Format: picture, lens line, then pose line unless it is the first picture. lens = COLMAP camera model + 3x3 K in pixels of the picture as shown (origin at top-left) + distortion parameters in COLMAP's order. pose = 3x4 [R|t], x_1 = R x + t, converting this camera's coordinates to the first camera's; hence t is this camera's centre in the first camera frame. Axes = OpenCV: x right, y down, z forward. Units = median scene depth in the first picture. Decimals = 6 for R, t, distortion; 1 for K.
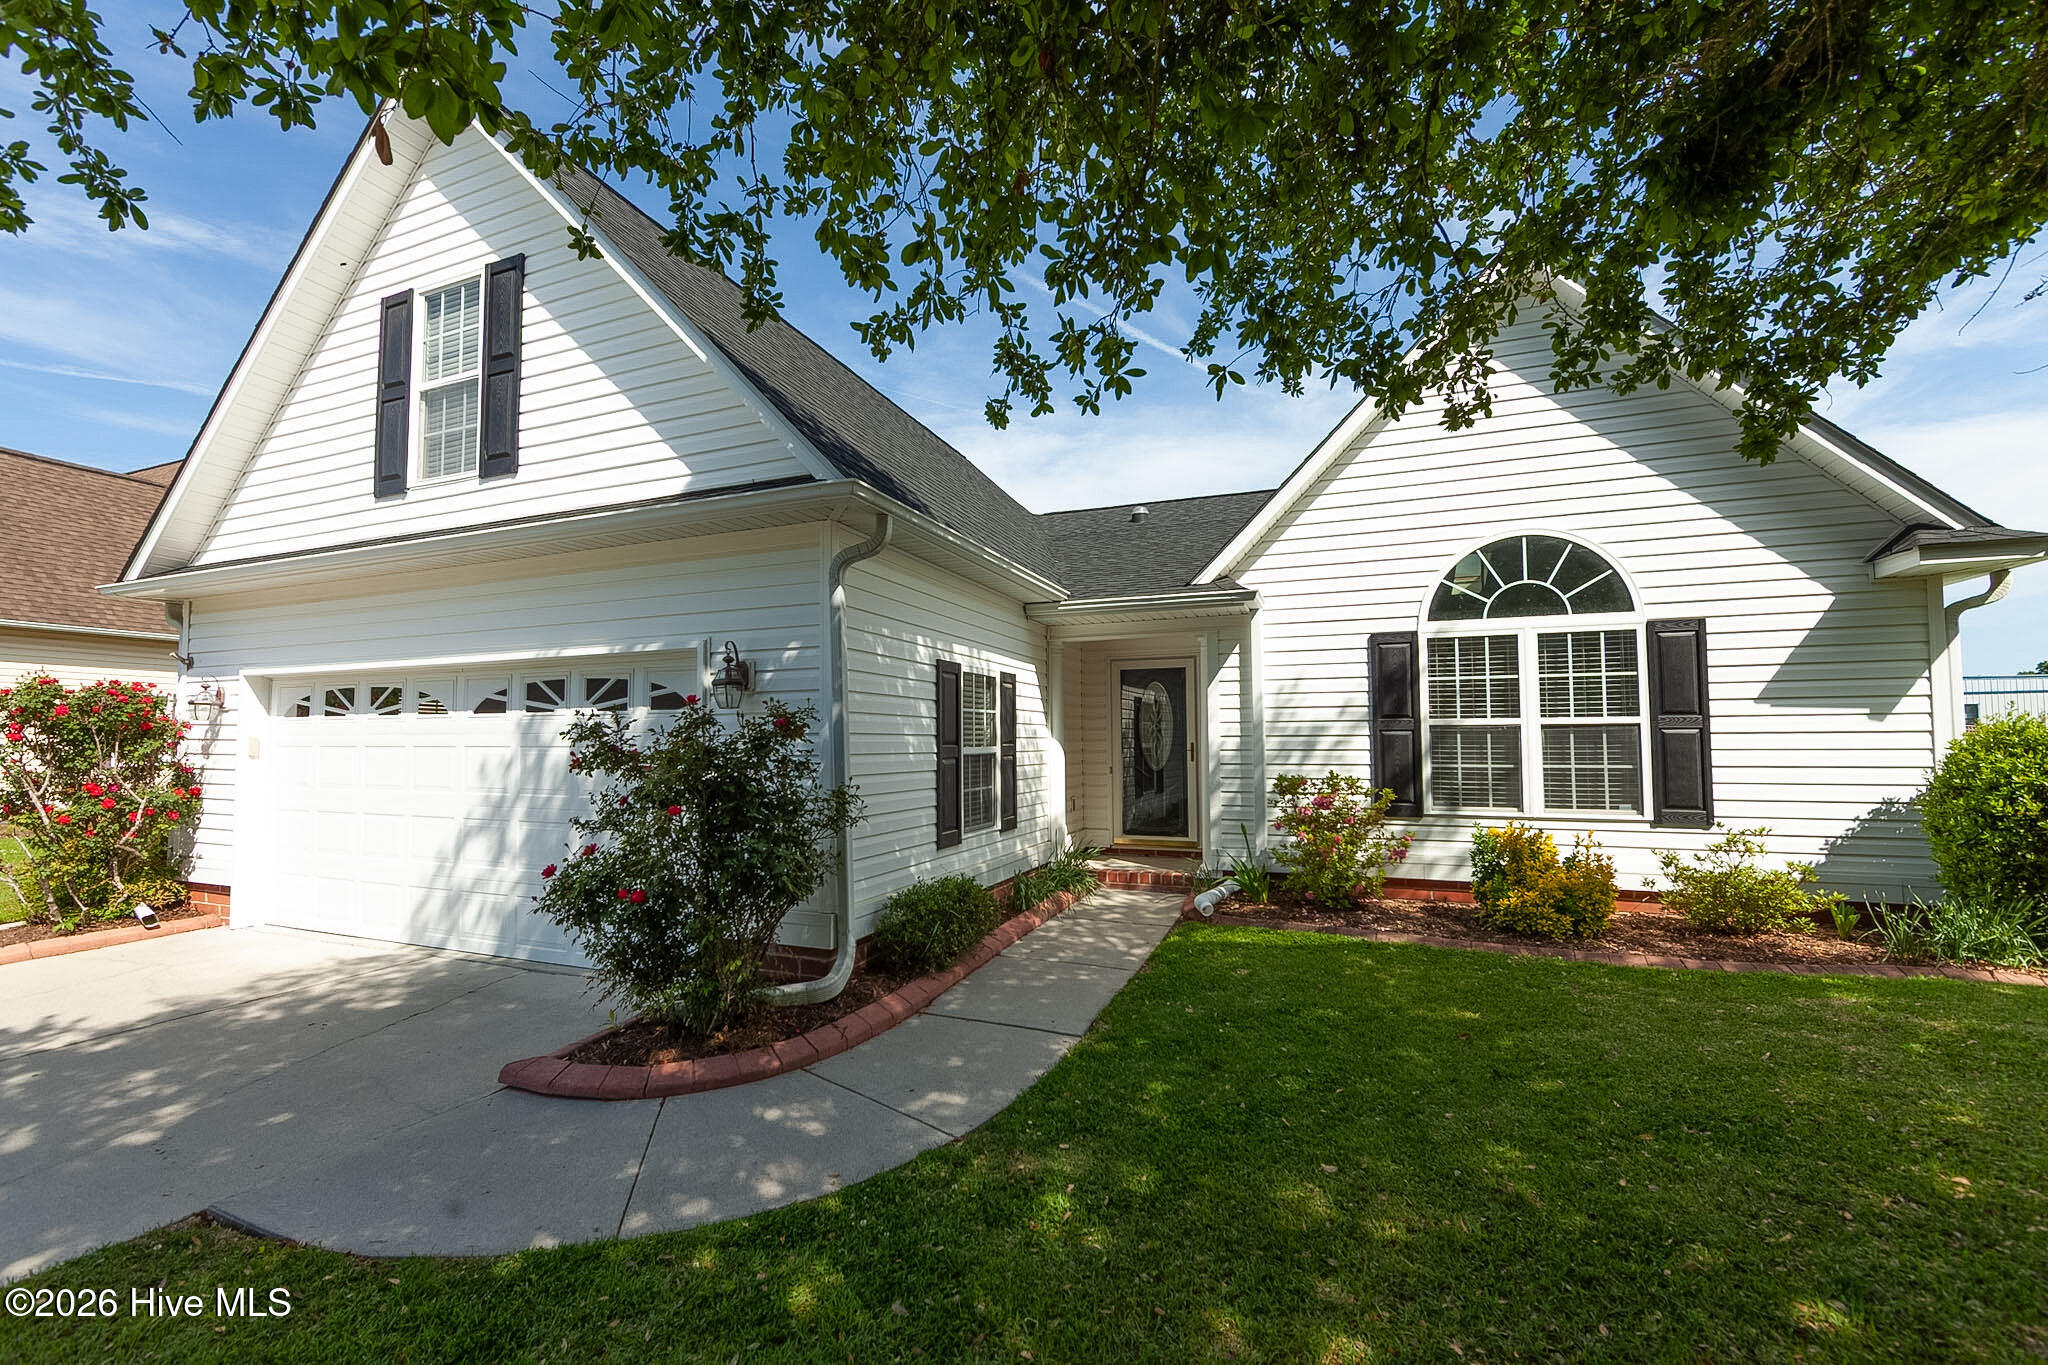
lens RADIAL K [[828.6, 0, 1012.5], [0, 828.6, 702.4], [0, 0, 1]] dist [-0.000337, -0.000095]
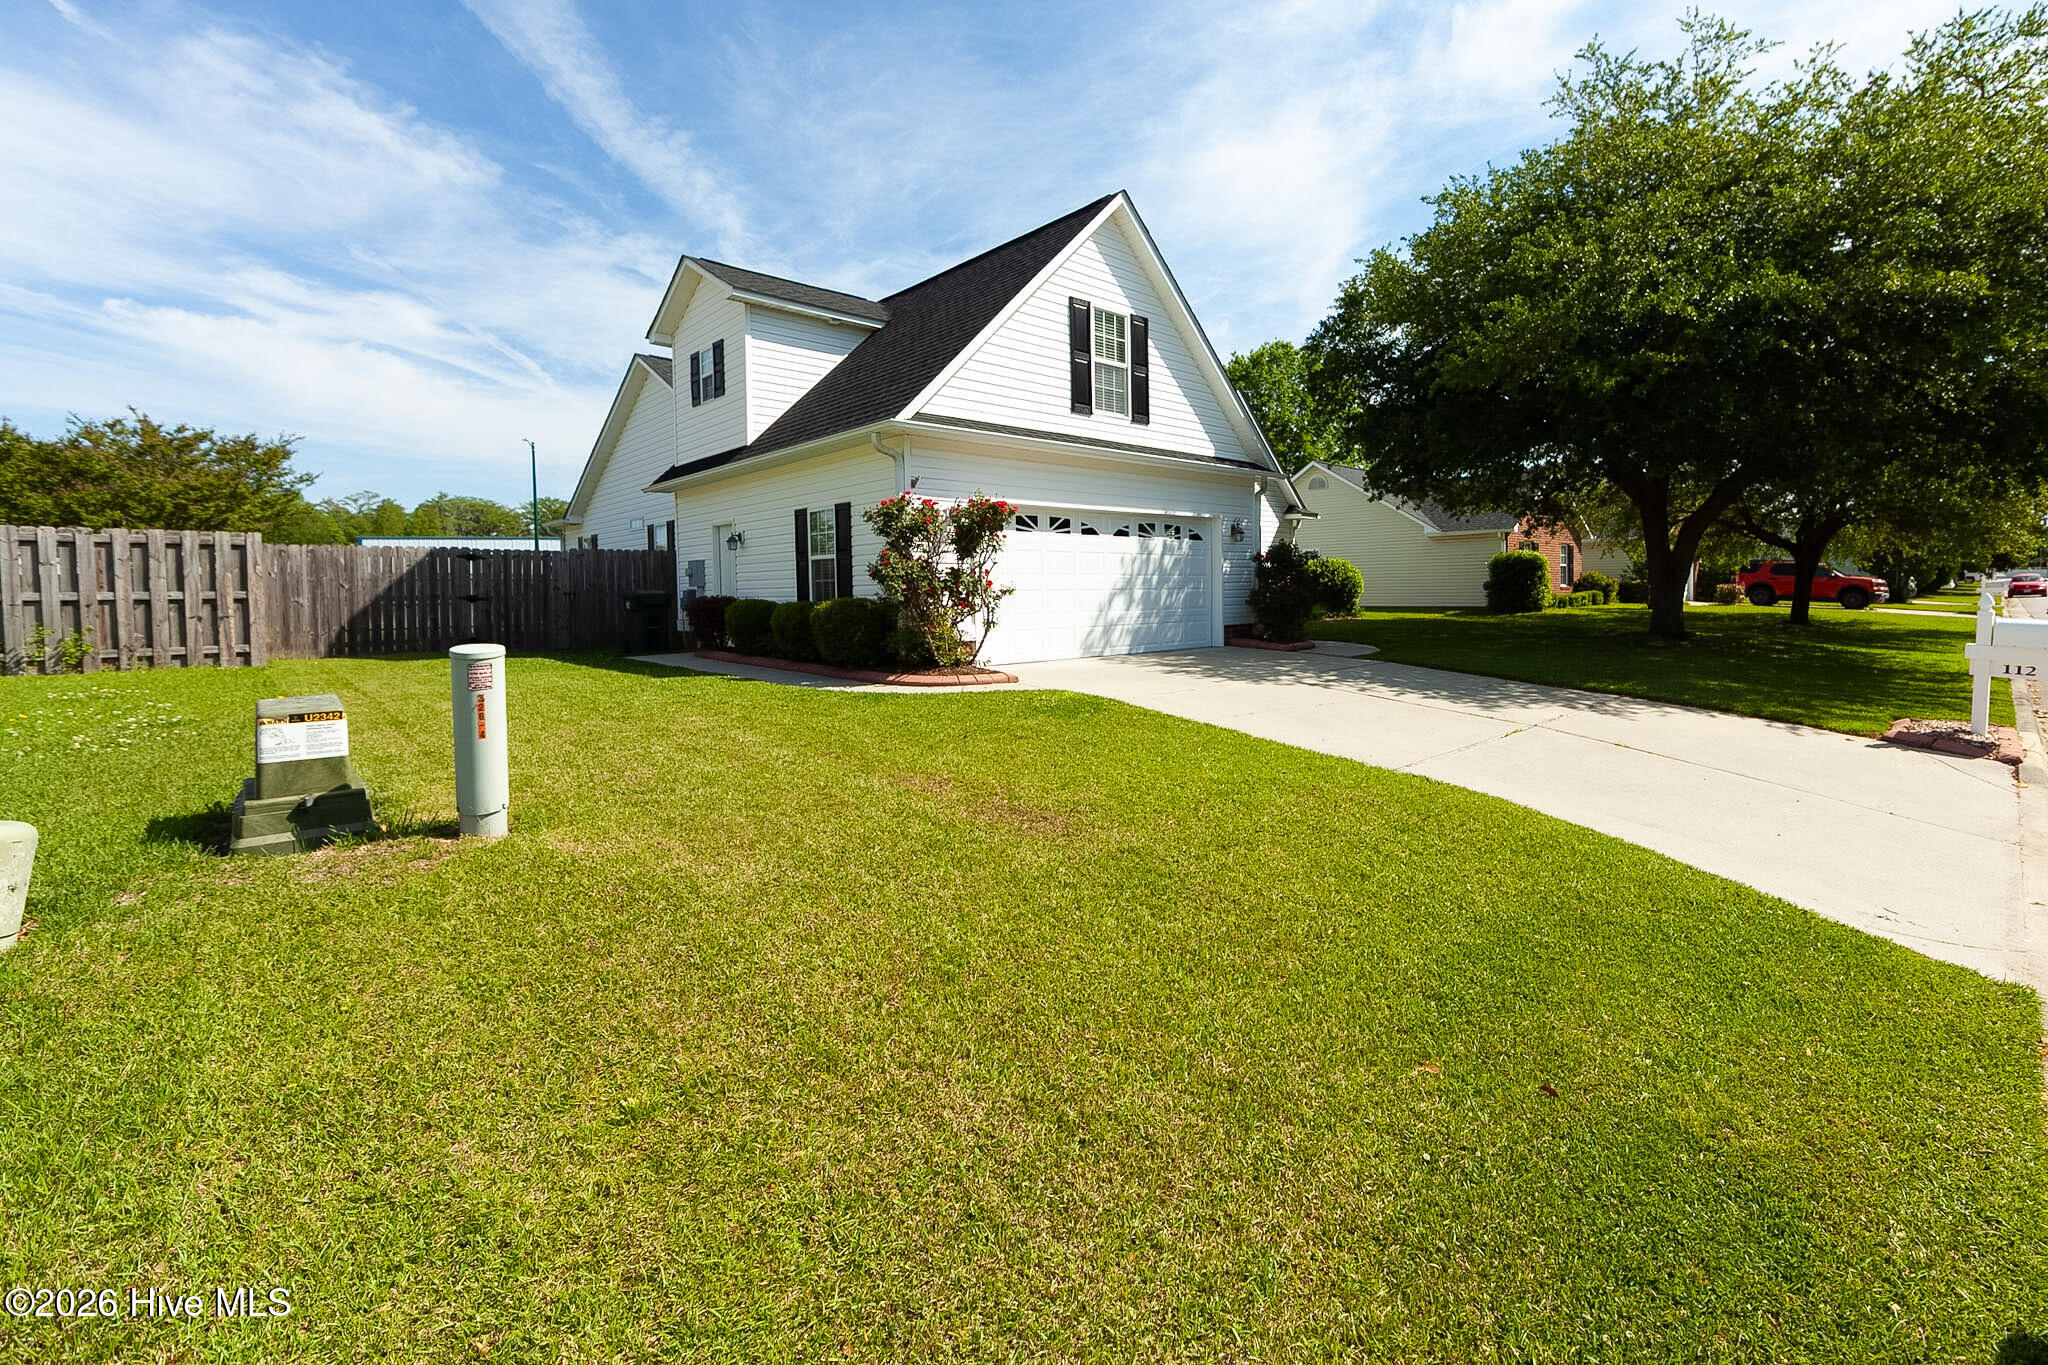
lens RADIAL K [[887.7, 0, 1140.9], [0, 887.7, 611.4], [0, 0, 1]] dist [-0.002416, -0.000013]
pose [[0.375340, -0.025504, 0.926536, -2.463612], [-0.030772, 0.998727, 0.039957, 0.100504], [-0.926376, -0.043509, 0.374078, 0.128025]]
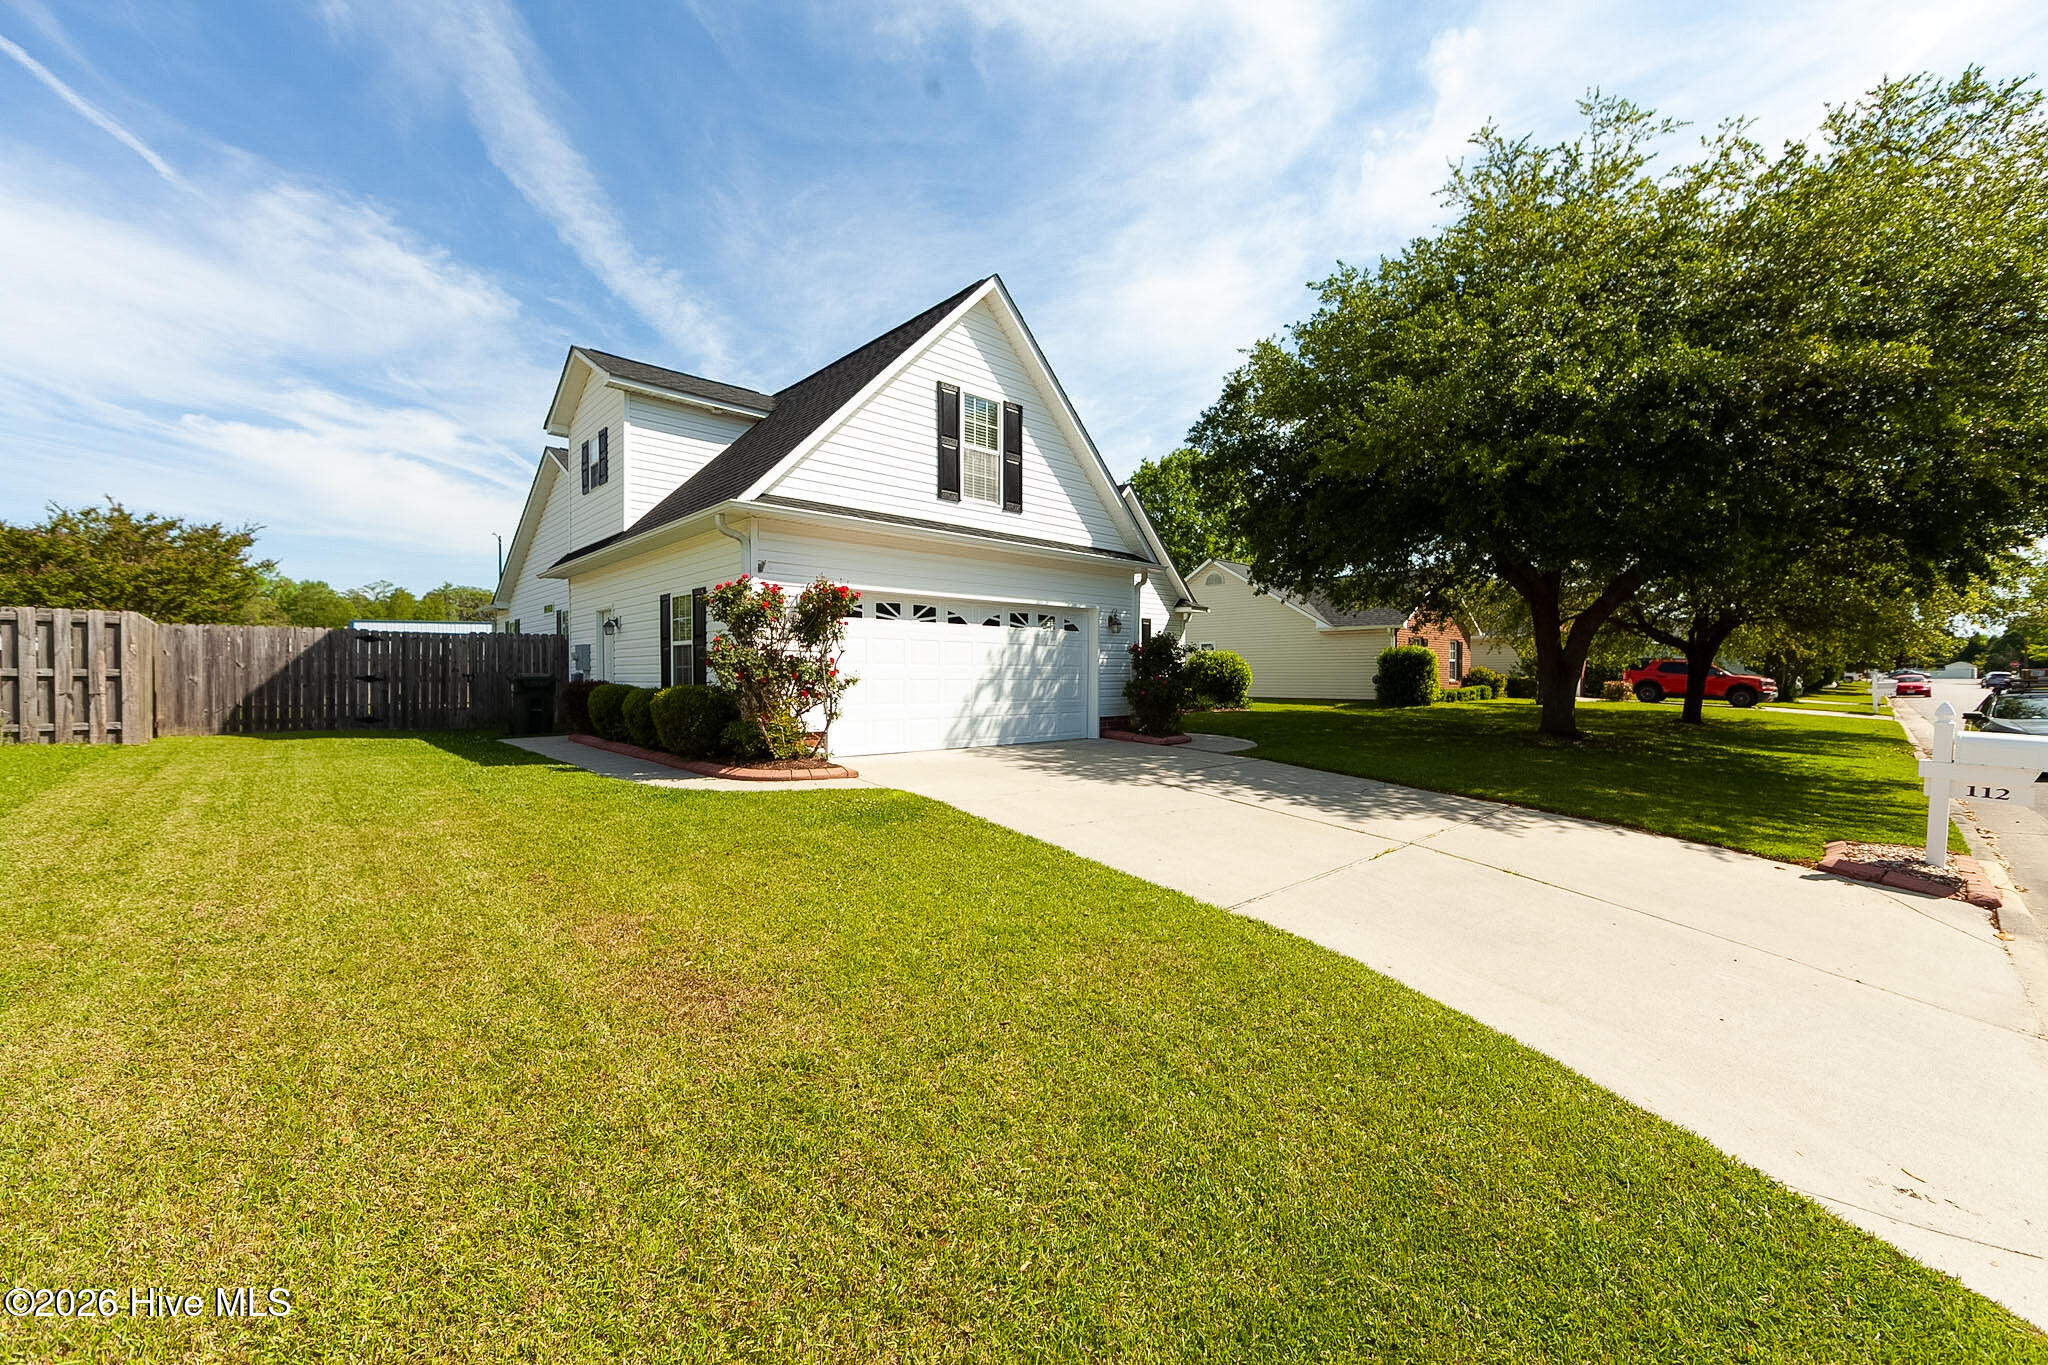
lens RADIAL K [[801.1, 0, 1031.0], [0, 801.1, 687.1], [0, 0, 1]] dist [-0.001749, -0.000270]
pose [[0.413889, -0.008847, 0.910285, -2.201975], [-0.044834, 0.998541, 0.030090, 0.090835], [-0.909223, -0.053266, 0.412888, 0.102612]]
